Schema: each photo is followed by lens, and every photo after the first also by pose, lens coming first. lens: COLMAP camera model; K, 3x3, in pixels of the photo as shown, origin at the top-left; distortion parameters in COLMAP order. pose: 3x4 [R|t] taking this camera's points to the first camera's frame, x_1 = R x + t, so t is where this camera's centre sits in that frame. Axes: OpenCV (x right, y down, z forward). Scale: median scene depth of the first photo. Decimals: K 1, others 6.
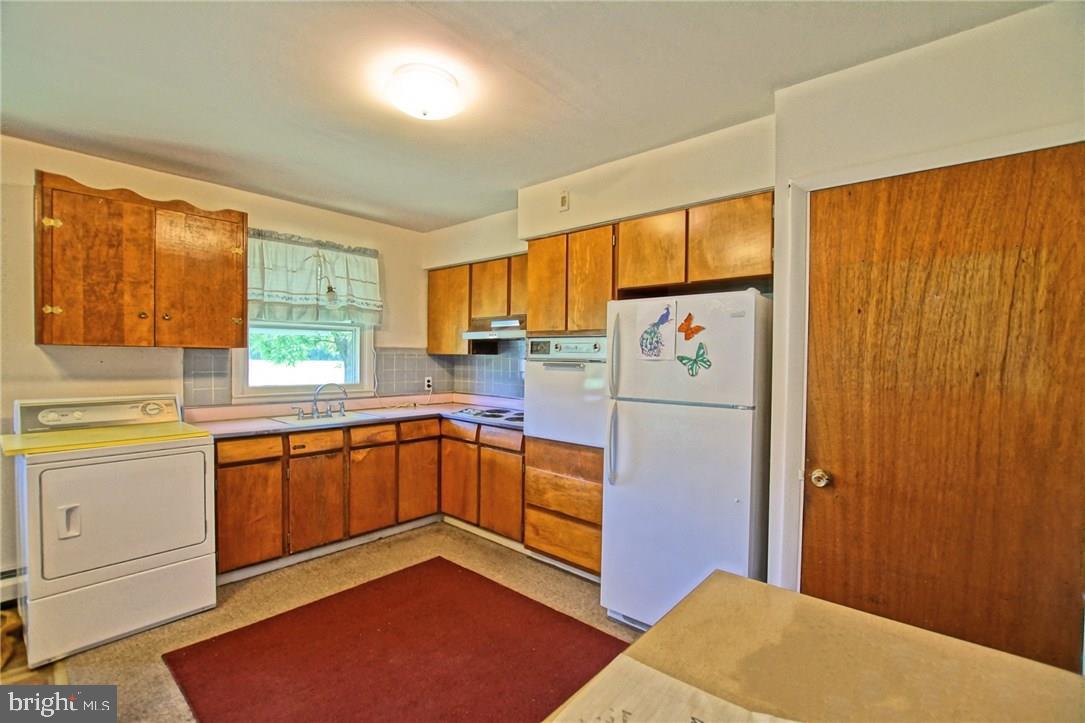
lens RADIAL K [[480.1, 0, 541.0], [0, 480.1, 366.0], [0, 0, 1]] dist [-0.024907, 0.000418]
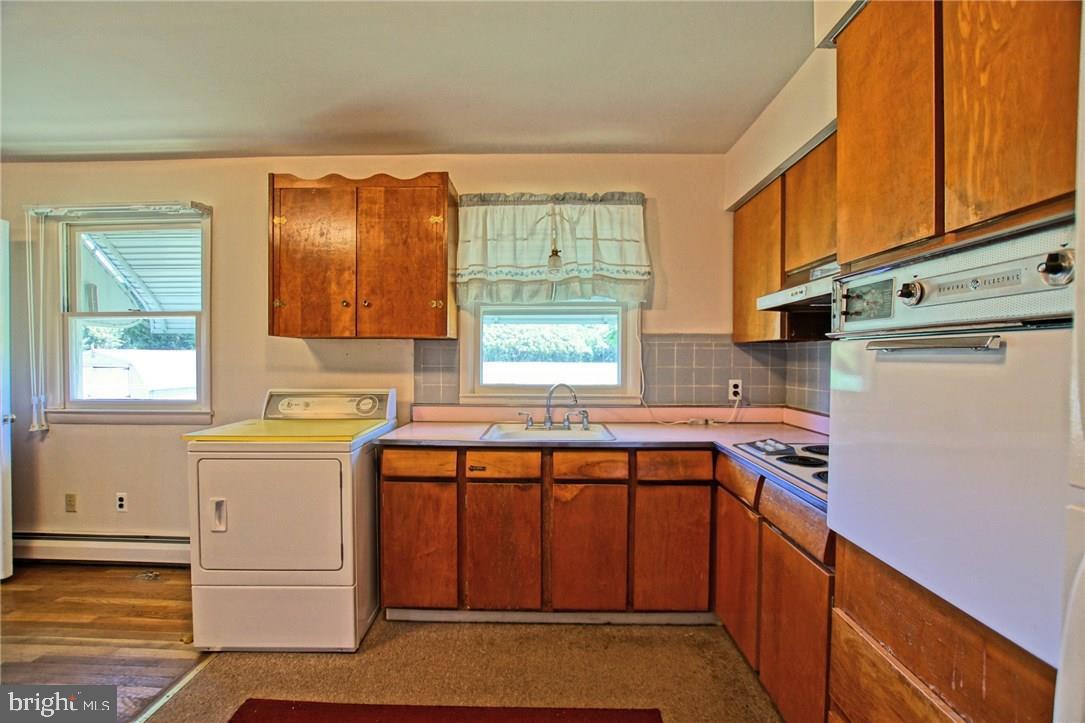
lens RADIAL K [[480.1, 0, 541.0], [0, 480.1, 366.3], [0, 0, 1]] dist [-0.024907, 0.000418]
pose [[0.647834, 0.003350, -0.761774, 0.107991], [-0.009264, 0.999951, -0.003481, 0.013789], [0.761725, 0.009312, 0.647834, 0.549407]]
